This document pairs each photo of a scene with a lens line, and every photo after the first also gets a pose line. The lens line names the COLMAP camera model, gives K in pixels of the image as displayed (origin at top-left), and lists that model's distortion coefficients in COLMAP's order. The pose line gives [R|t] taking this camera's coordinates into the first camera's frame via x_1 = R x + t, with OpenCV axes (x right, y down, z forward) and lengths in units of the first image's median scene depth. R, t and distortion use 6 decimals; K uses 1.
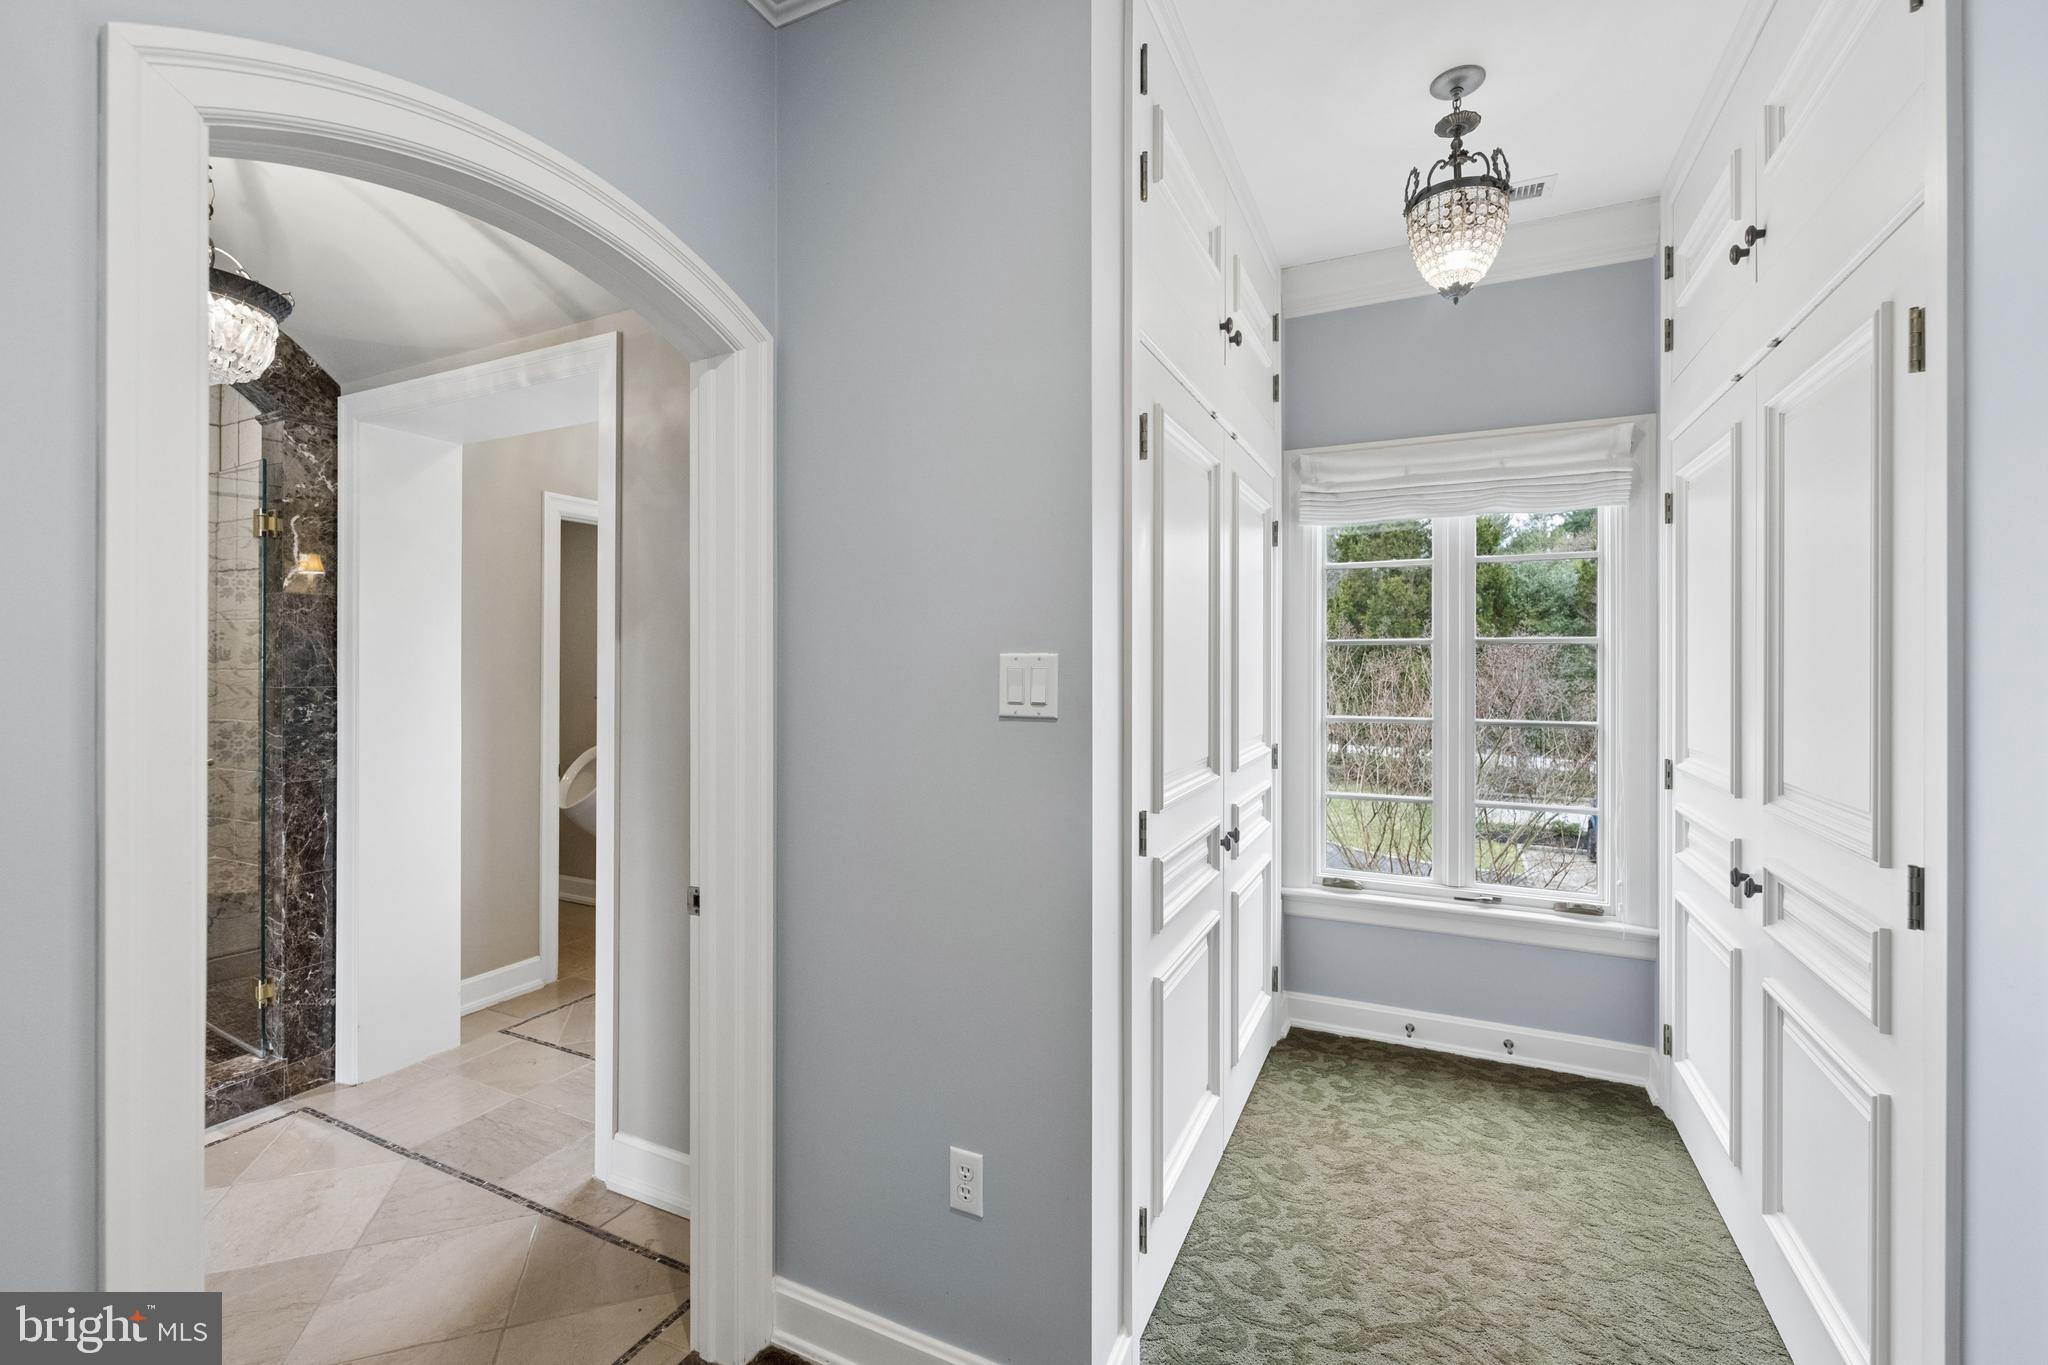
lens RADIAL K [[867.0, 0, 1024.7], [0, 867.0, 668.4], [0, 0, 1]] dist [-0.004585, -0.000136]
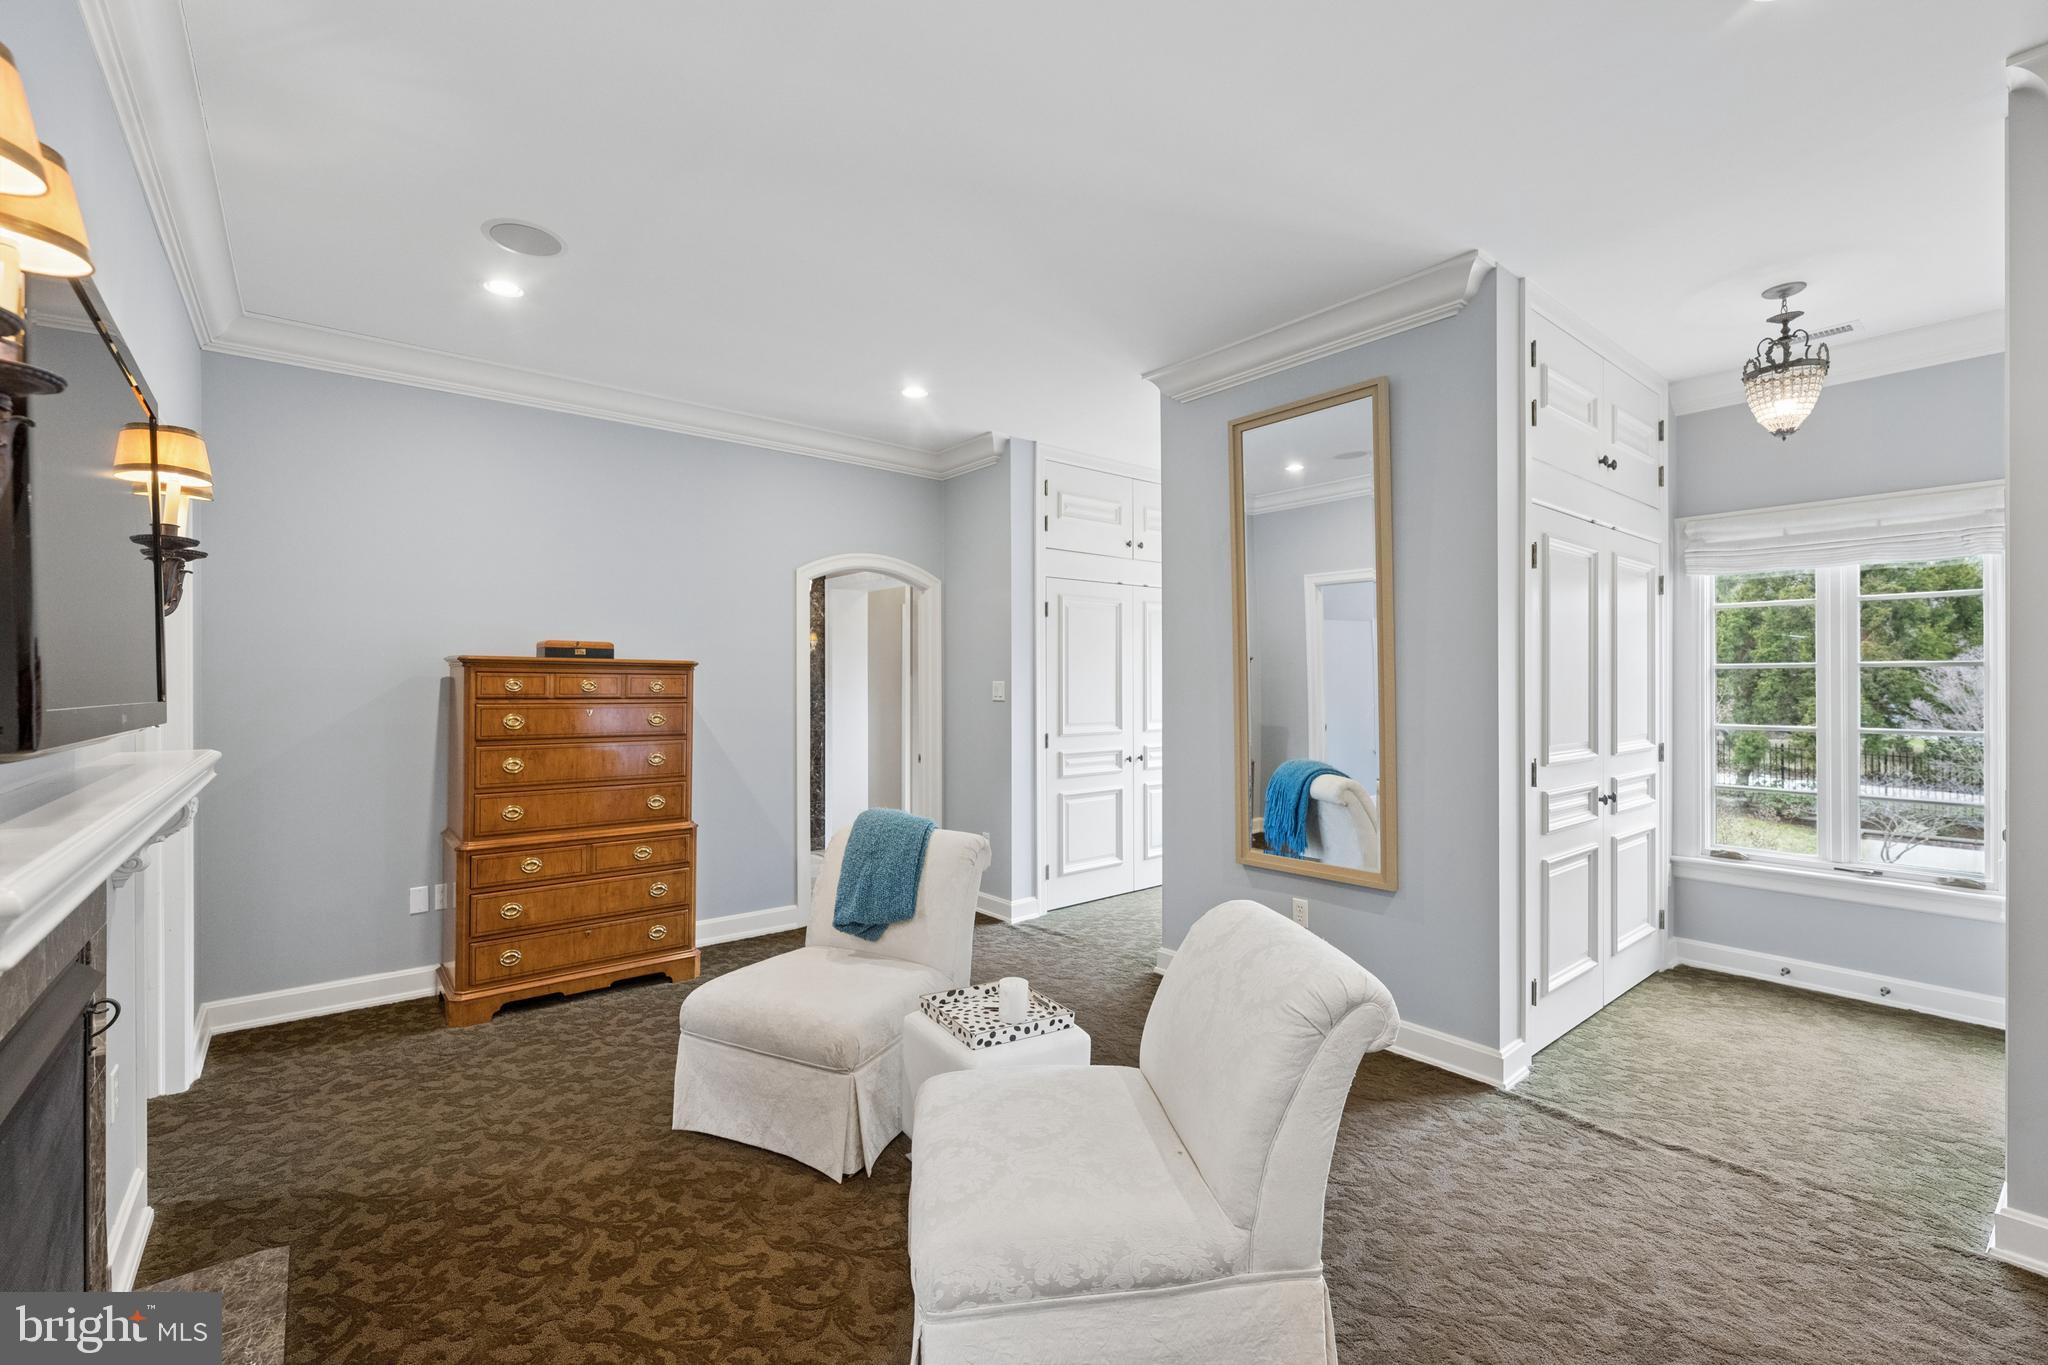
lens RADIAL K [[867.0, 0, 1005.9], [0, 867.0, 683.1], [0, 0, 1]] dist [-0.004585, -0.000136]
pose [[0.900751, 0.000644, -0.434336, -0.045998], [-0.004871, 0.999951, -0.008619, 0.013036], [0.434309, 0.009879, 0.900710, -0.708280]]
